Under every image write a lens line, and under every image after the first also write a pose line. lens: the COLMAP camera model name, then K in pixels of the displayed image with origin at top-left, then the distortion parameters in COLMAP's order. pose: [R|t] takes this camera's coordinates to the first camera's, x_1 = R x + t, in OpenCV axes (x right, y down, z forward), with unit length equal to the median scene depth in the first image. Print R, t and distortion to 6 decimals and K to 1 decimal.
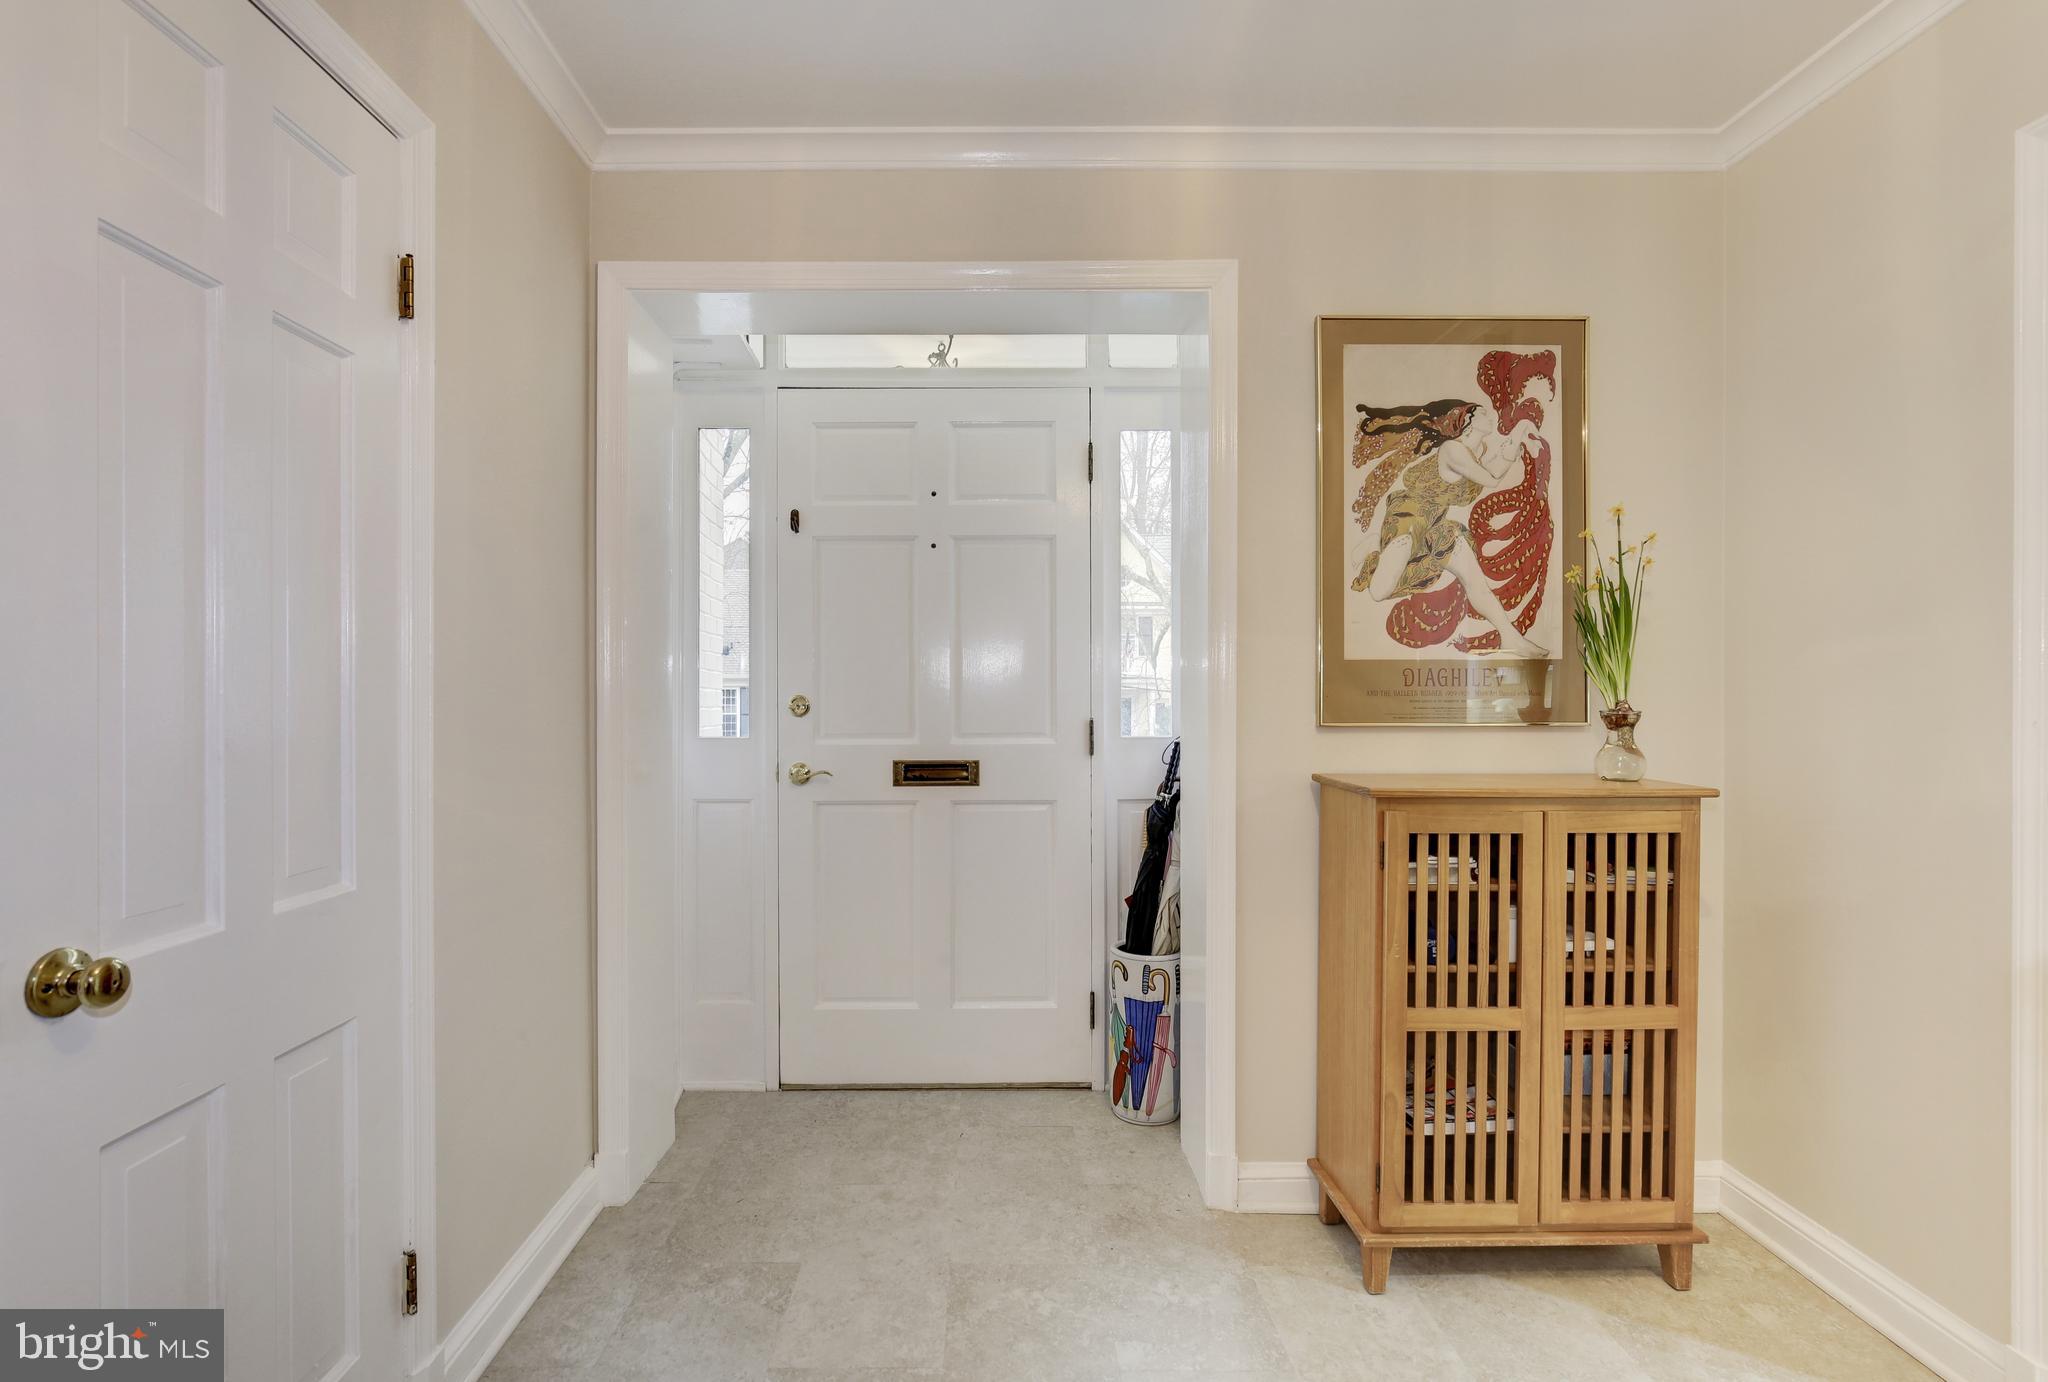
lens RADIAL K [[934.7, 0, 1018.4], [0, 934.7, 691.5], [0, 0, 1]] dist [-0.011853, 0.000764]
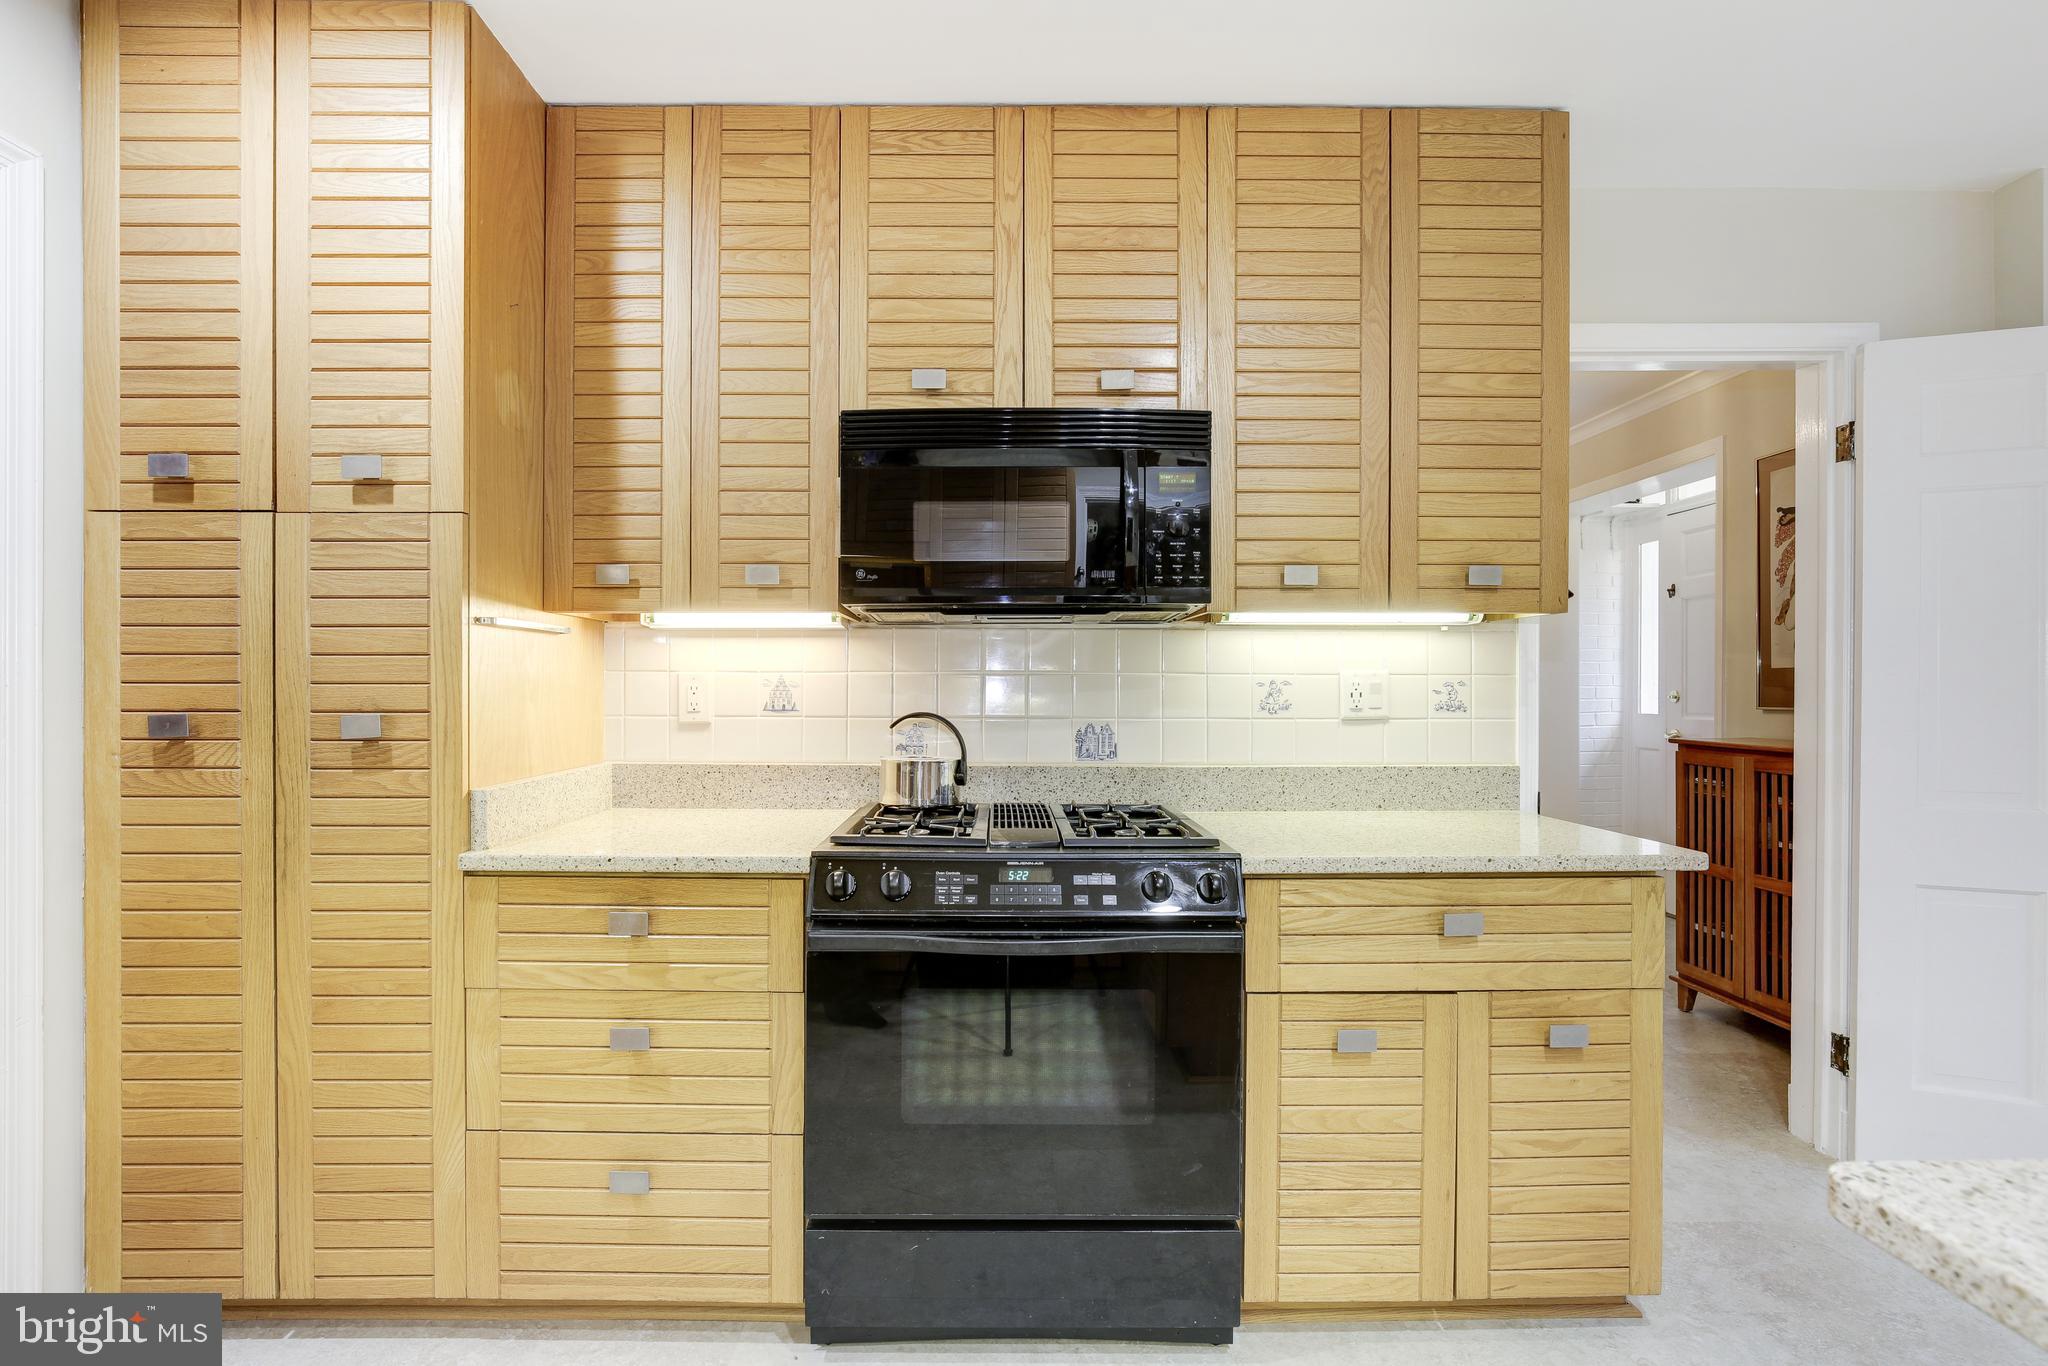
lens RADIAL K [[934.7, 0, 1018.8], [0, 934.7, 682.7], [0, 0, 1]] dist [-0.011853, 0.000764]
pose [[0.007494, -0.001641, -0.999971, 1.937589], [-0.008785, 0.999960, -0.001707, 0.005165], [0.999933, 0.008797, 0.007479, -0.305973]]
